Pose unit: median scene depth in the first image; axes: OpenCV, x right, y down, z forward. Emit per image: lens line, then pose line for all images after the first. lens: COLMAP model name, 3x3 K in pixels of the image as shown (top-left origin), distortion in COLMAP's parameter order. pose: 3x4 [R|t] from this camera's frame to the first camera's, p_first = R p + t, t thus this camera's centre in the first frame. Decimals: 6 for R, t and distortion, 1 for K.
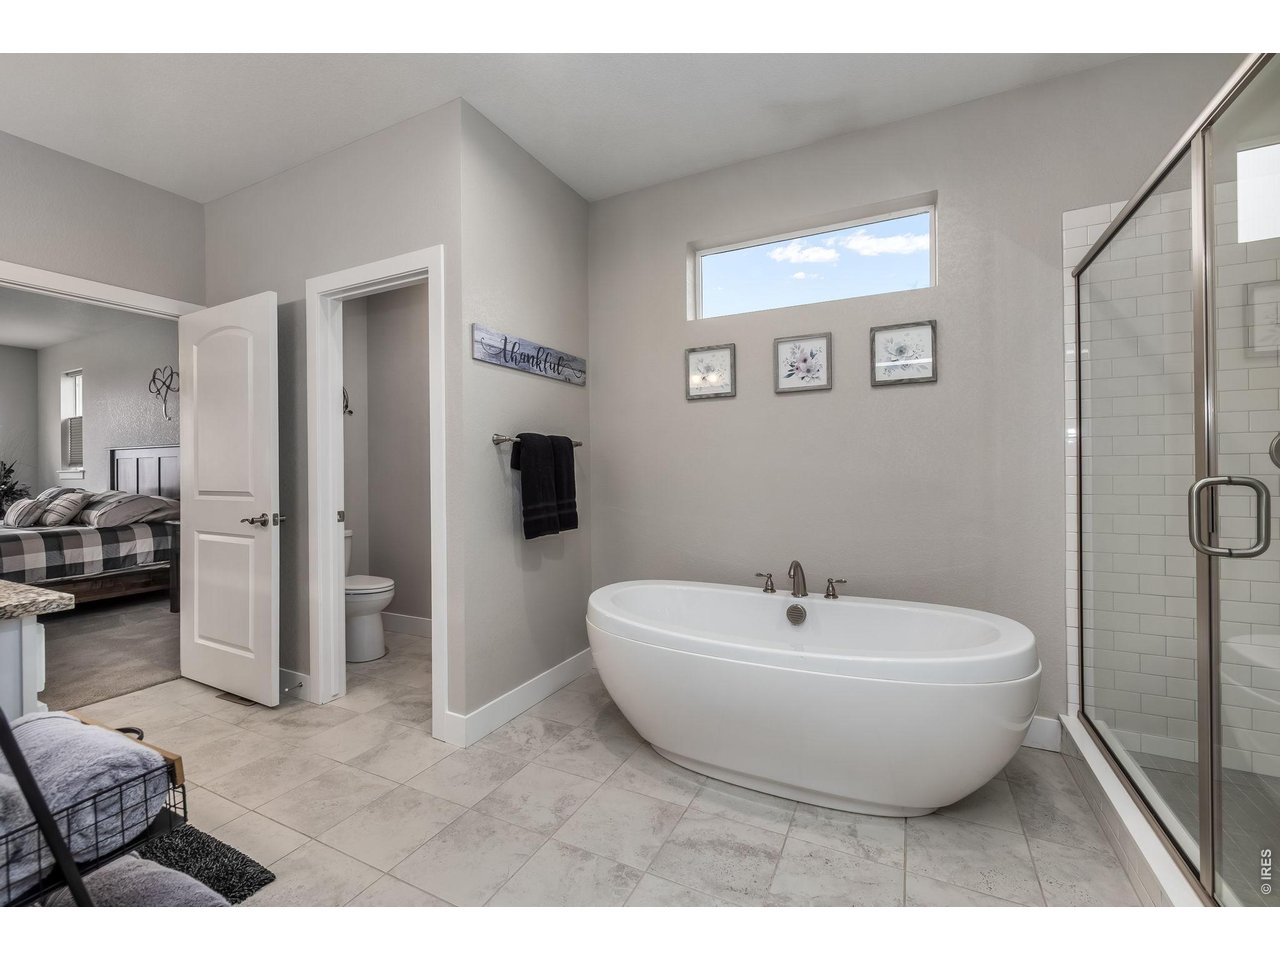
lens RADIAL K [[550.3, 0, 634.0], [0, 550.3, 472.0], [0, 0, 1]] dist [-0.001121, -0.000152]
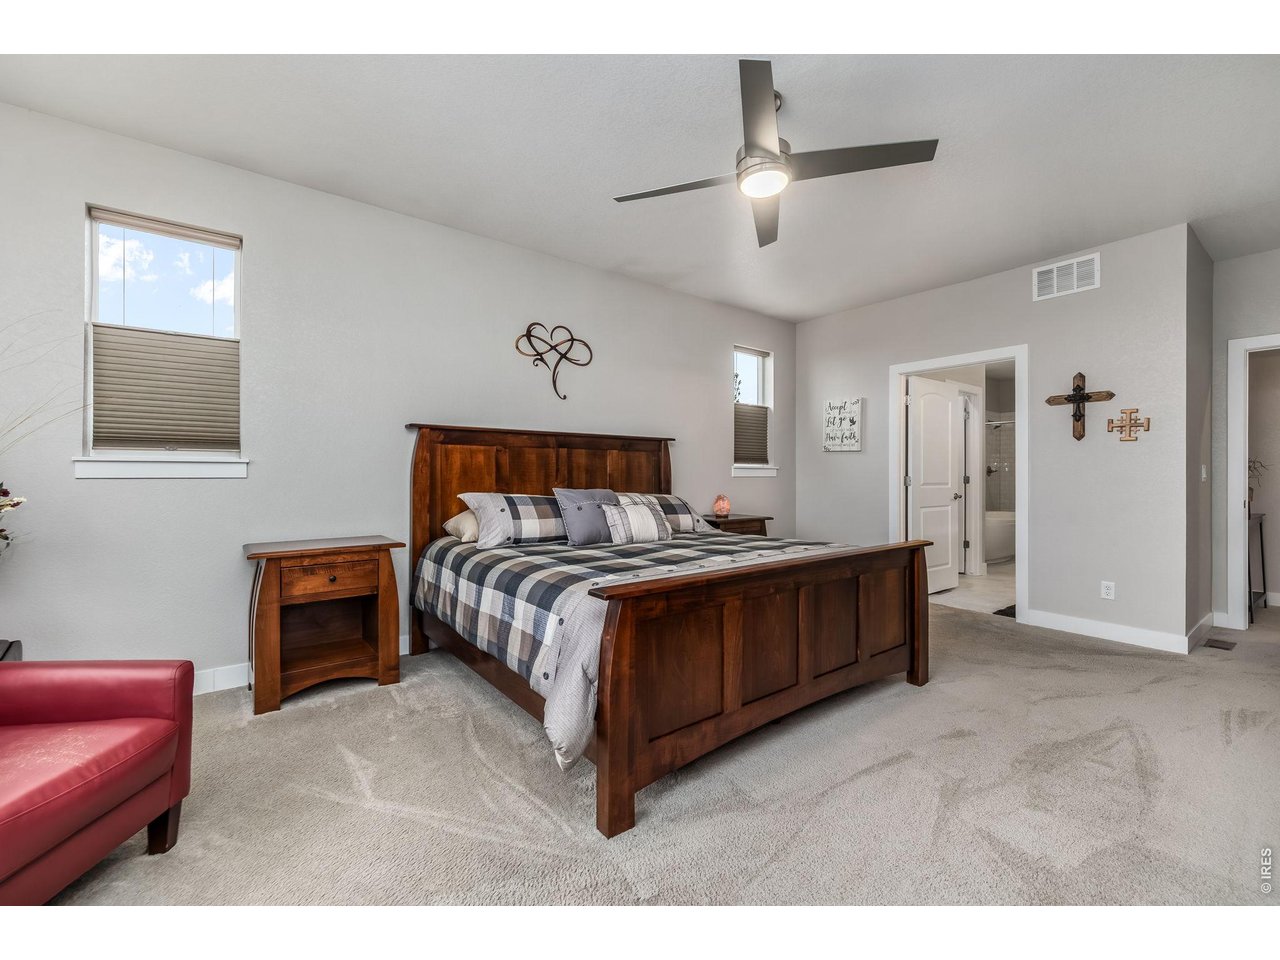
lens RADIAL K [[550.3, 0, 634.0], [0, 550.3, 472.0], [0, 0, 1]] dist [-0.001121, -0.000152]
pose [[0.428444, 0.009470, 0.903518, -1.481460], [-0.006529, 0.999951, -0.007385, 0.010555], [-0.903545, -0.002735, 0.428485, 0.586487]]
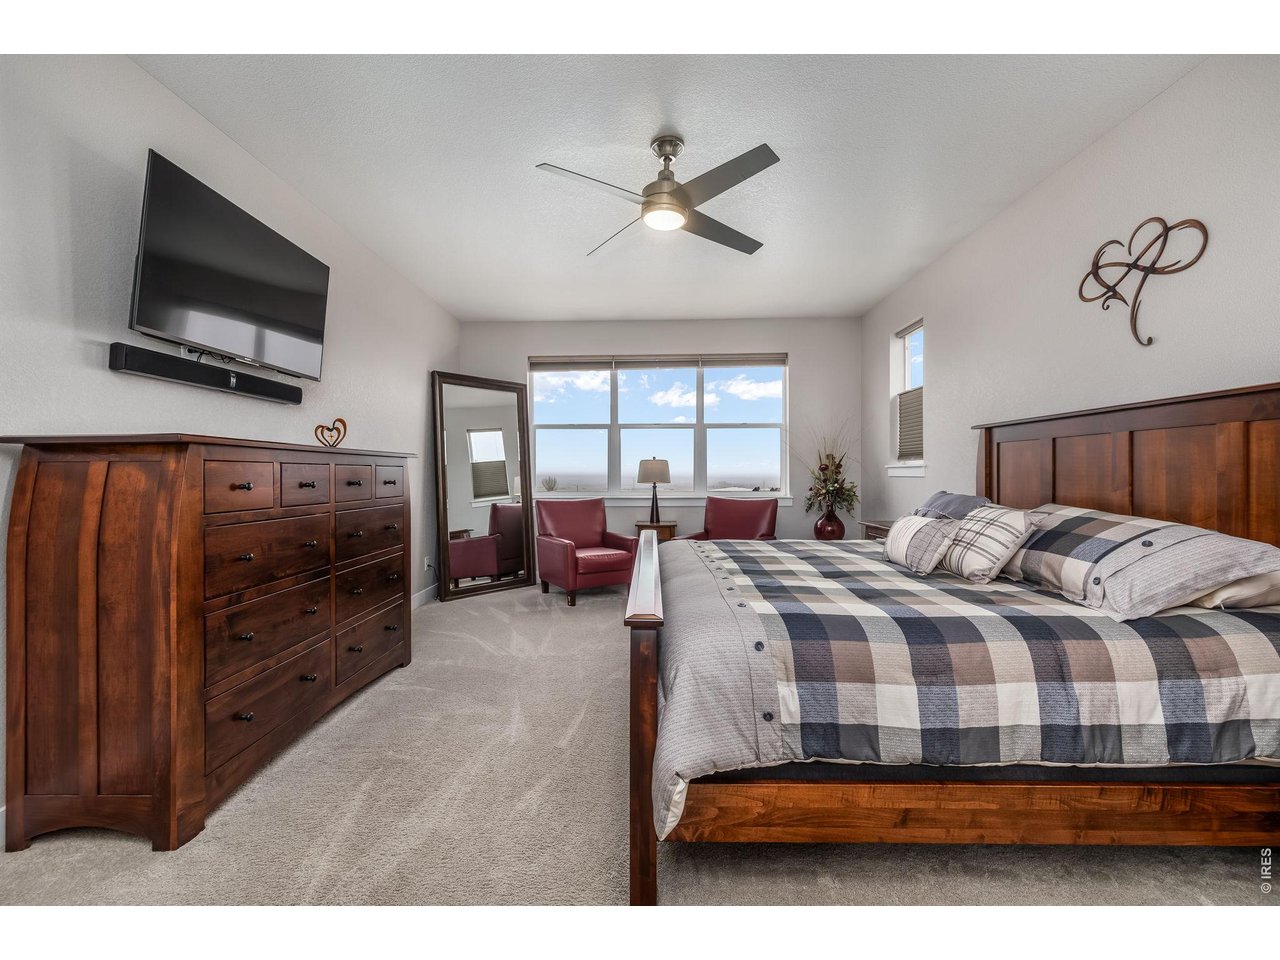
lens RADIAL K [[550.3, 0, 634.0], [0, 550.3, 472.0], [0, 0, 1]] dist [-0.001121, -0.000152]
pose [[0.429842, 0.003631, -0.902897, -0.627237], [-0.000849, 0.999993, 0.003618, 0.004880], [0.902904, -0.000789, 0.429842, 0.443493]]
